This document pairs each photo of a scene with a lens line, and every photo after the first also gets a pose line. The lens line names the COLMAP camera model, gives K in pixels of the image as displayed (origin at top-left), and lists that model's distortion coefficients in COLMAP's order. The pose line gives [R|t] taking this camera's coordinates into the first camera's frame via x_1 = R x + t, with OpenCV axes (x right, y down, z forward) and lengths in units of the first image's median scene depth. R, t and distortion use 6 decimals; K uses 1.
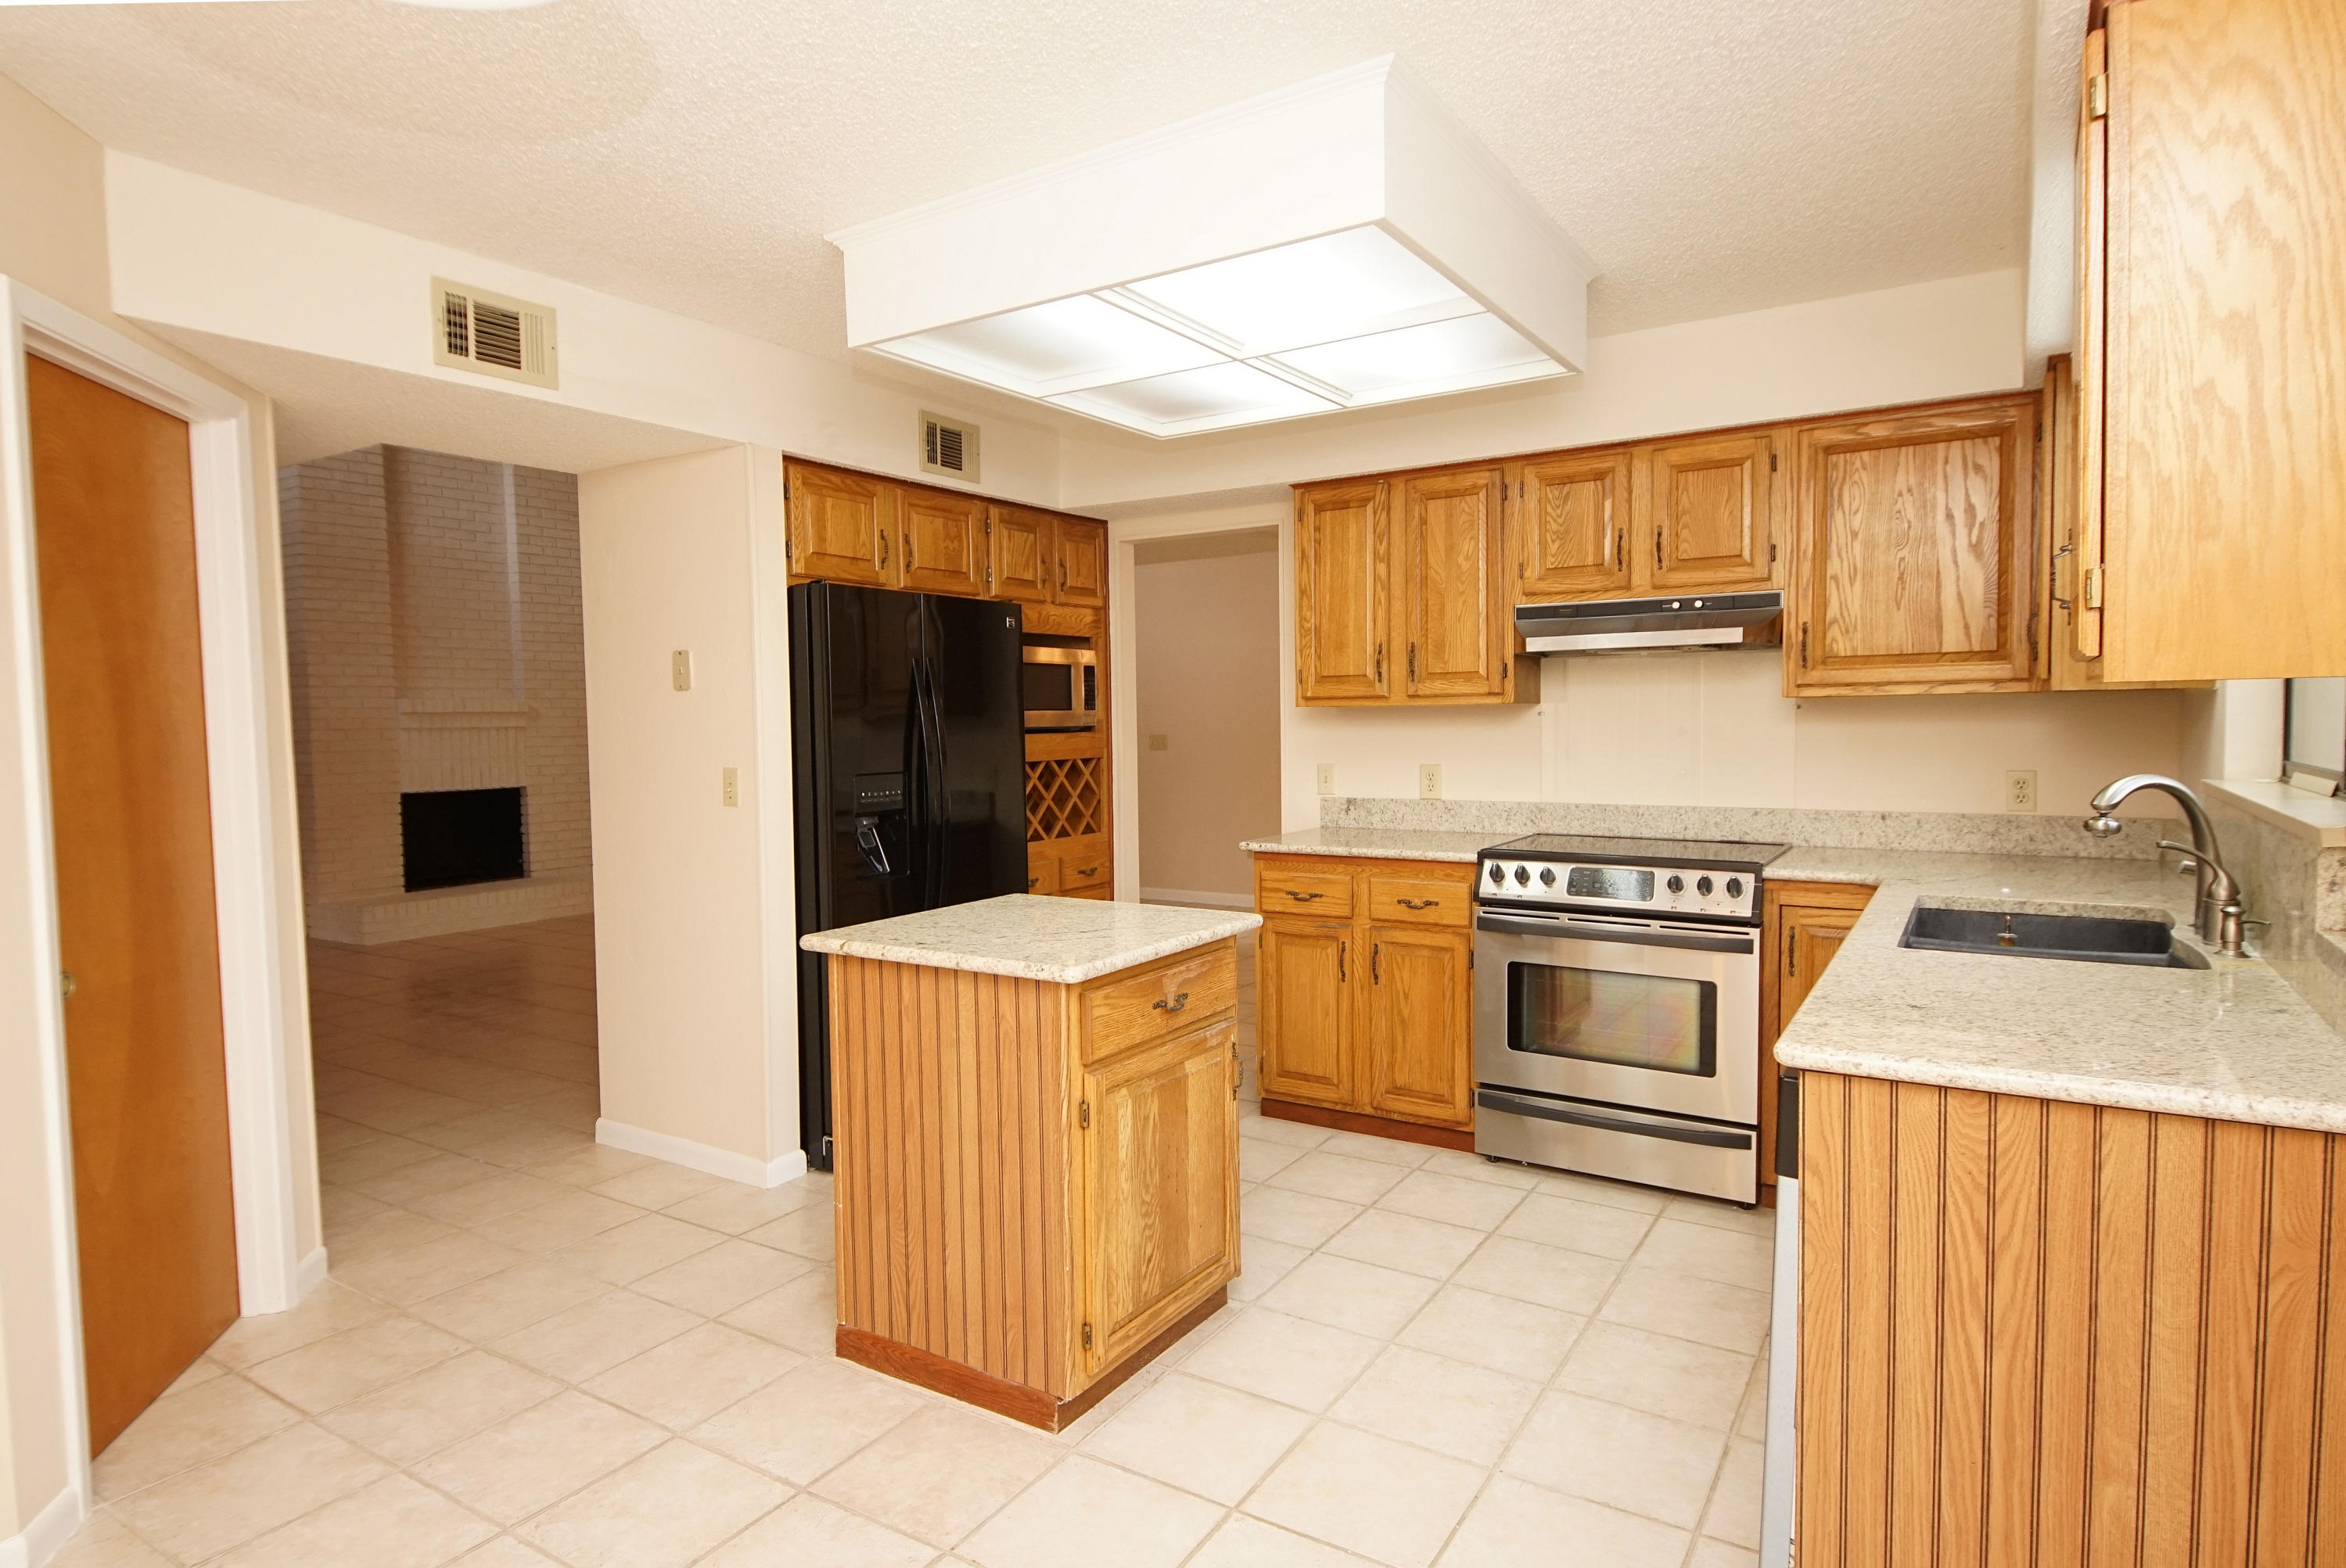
lens RADIAL K [[1300.8, 0, 1173.0], [0, 1300.8, 784.0], [0, 0, 1]] dist [0.002864, -0.000695]
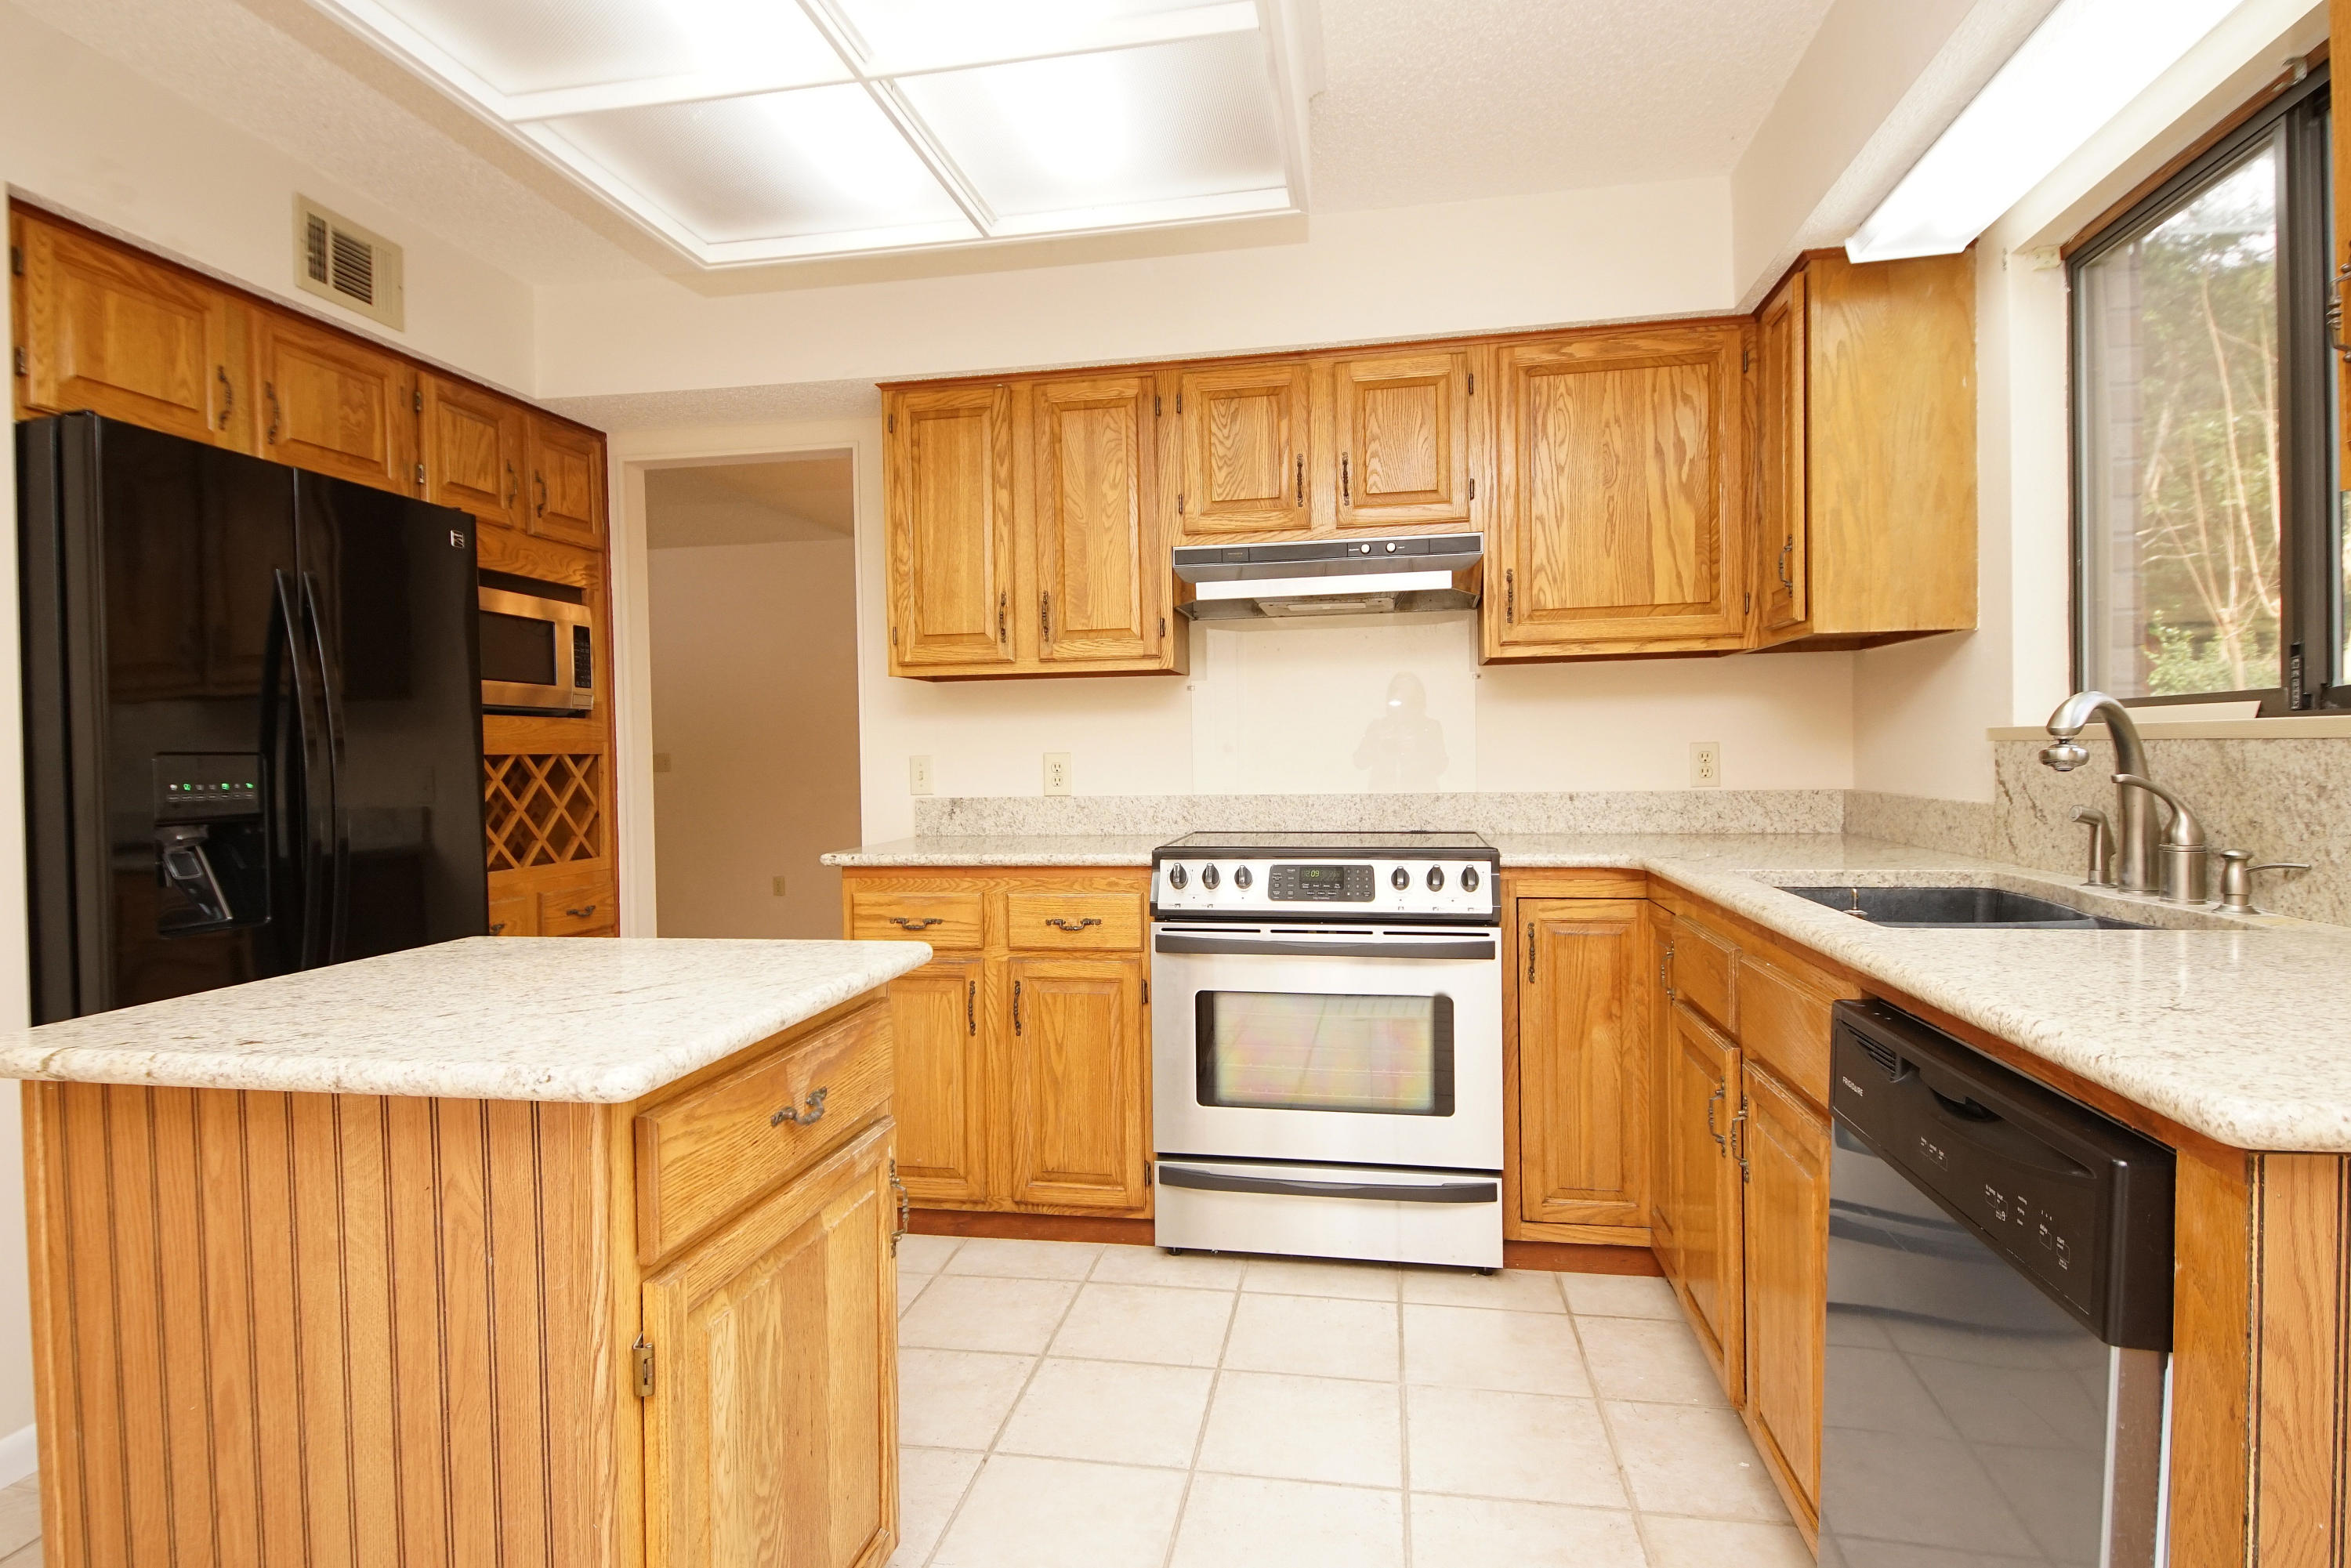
lens RADIAL K [[1271.0, 0, 1171.3], [0, 1271.0, 773.1], [0, 0, 1]] dist [0.033900, -0.033085]
pose [[0.925917, -0.009900, 0.377597, -0.039939], [0.025742, 0.998986, -0.036931, 0.034063], [-0.376849, 0.043915, 0.925233, 0.295276]]
